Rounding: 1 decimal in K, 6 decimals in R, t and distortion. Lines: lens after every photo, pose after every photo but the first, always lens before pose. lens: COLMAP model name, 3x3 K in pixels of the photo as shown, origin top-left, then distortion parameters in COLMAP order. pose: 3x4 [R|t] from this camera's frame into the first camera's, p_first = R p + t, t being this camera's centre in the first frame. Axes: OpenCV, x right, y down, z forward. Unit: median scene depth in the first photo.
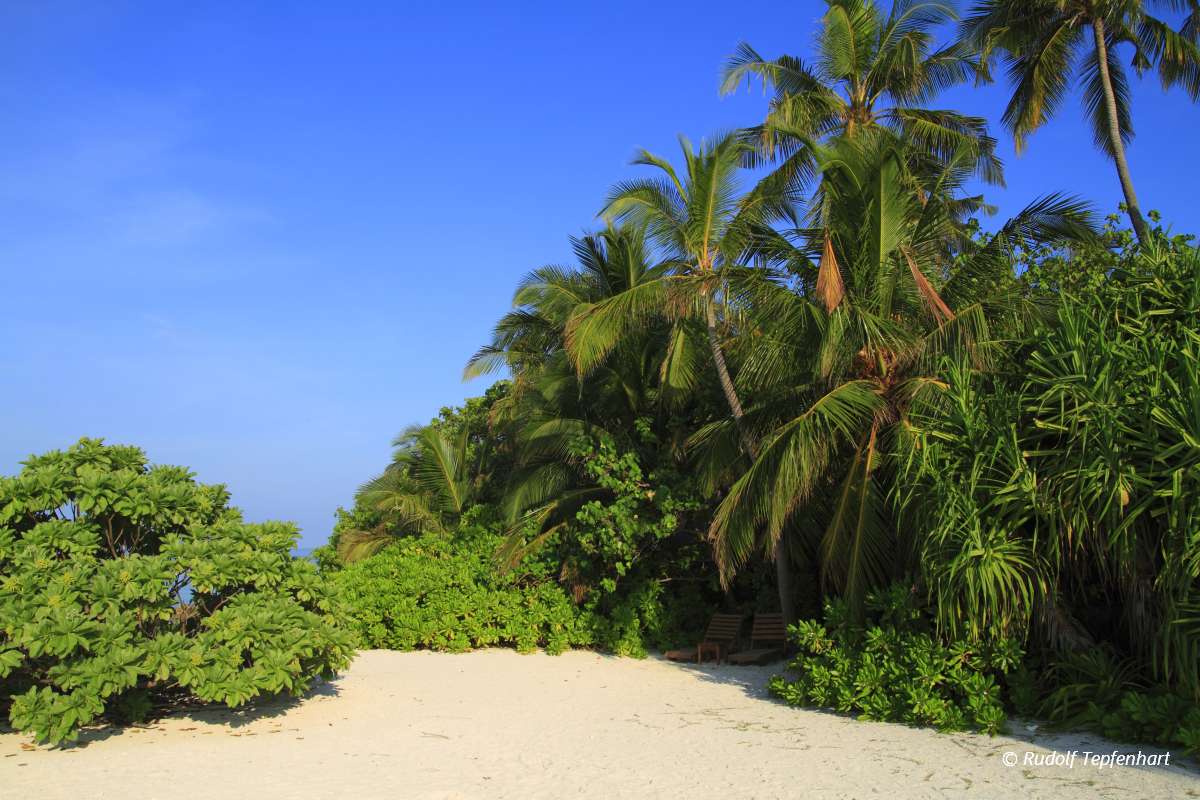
lens RADIAL K [[986.2, 0, 600.7], [0, 986.2, 409.0], [0, 0, 1]] dist [-0.061857, 0.003821]
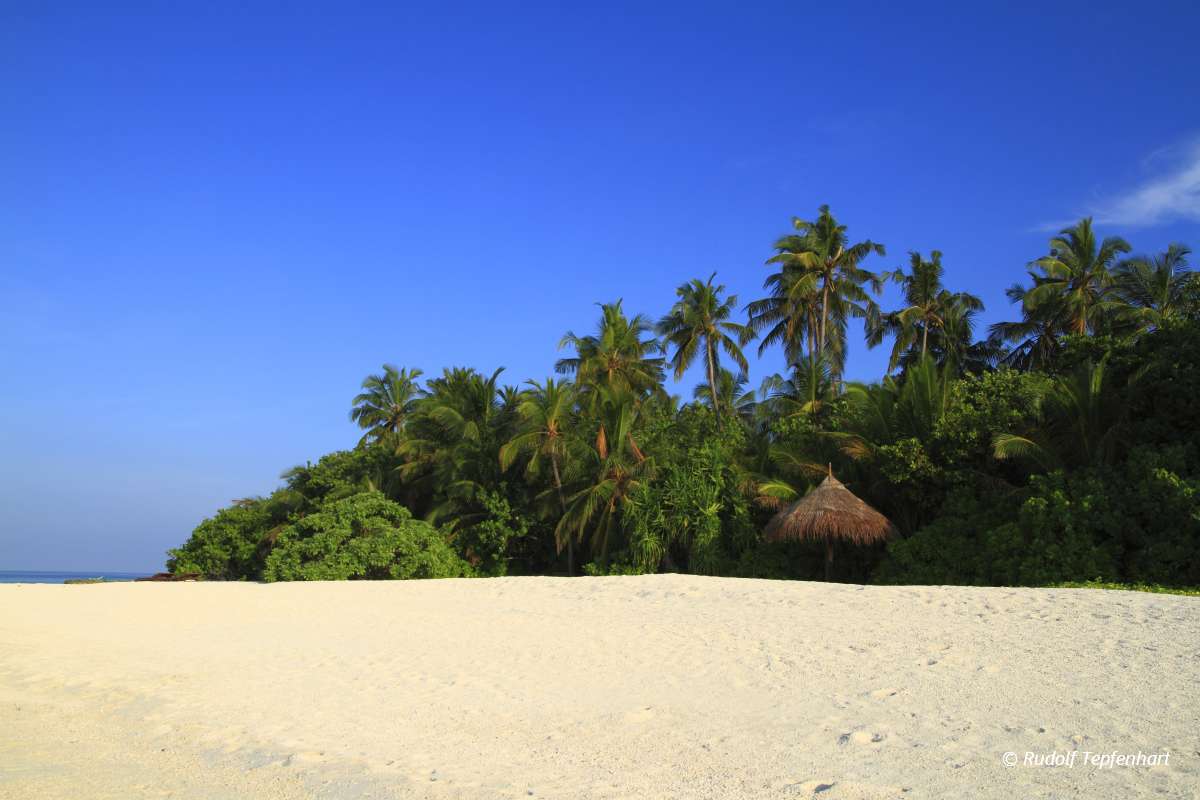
lens RADIAL K [[1051.1, 0, 598.8], [0, 1051.1, 399.5], [0, 0, 1]] dist [-0.042780, 0.000880]
pose [[0.948820, 0.079175, 0.305732, -0.667469], [-0.068874, 0.996639, -0.044351, -0.117573], [-0.308216, 0.021024, 0.951084, -1.752742]]
